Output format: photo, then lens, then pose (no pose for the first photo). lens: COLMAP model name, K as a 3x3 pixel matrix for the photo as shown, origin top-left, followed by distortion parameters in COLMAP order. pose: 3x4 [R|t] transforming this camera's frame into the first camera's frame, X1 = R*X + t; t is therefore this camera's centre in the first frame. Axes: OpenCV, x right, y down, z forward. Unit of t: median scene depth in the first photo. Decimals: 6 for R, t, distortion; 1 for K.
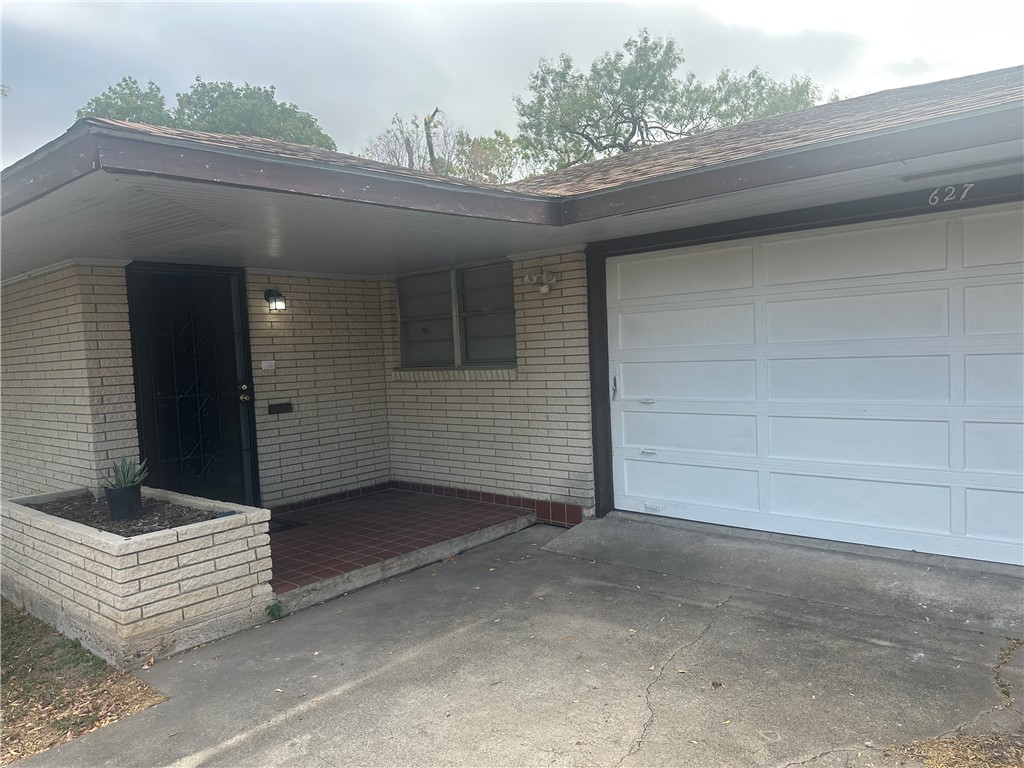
lens RADIAL K [[729.4, 0, 512.0], [0, 729.4, 384.0], [0, 0, 1]] dist [0.091552, -0.141327]
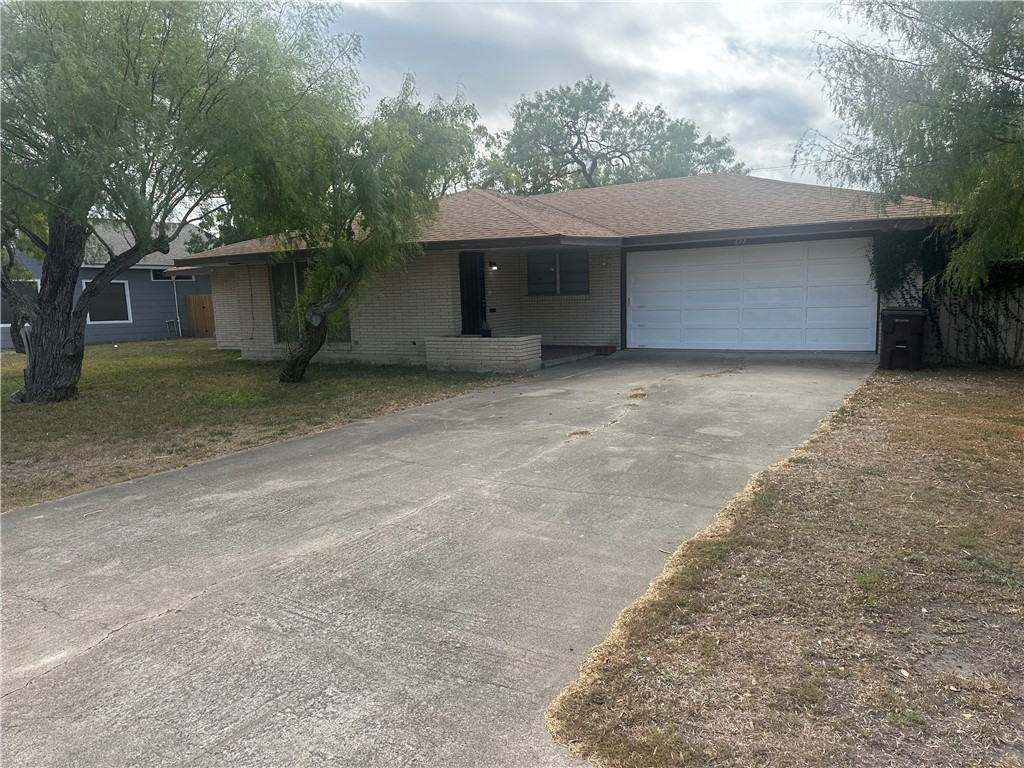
lens RADIAL K [[737.3, 0, 512.2], [0, 737.3, 399.9], [0, 0, 1]] dist [0.195866, -0.232663]
pose [[0.984991, -0.010216, 0.172301, -0.626242], [-0.005039, 0.996120, 0.087866, 0.104756], [-0.172530, -0.087416, 0.981118, -1.358211]]
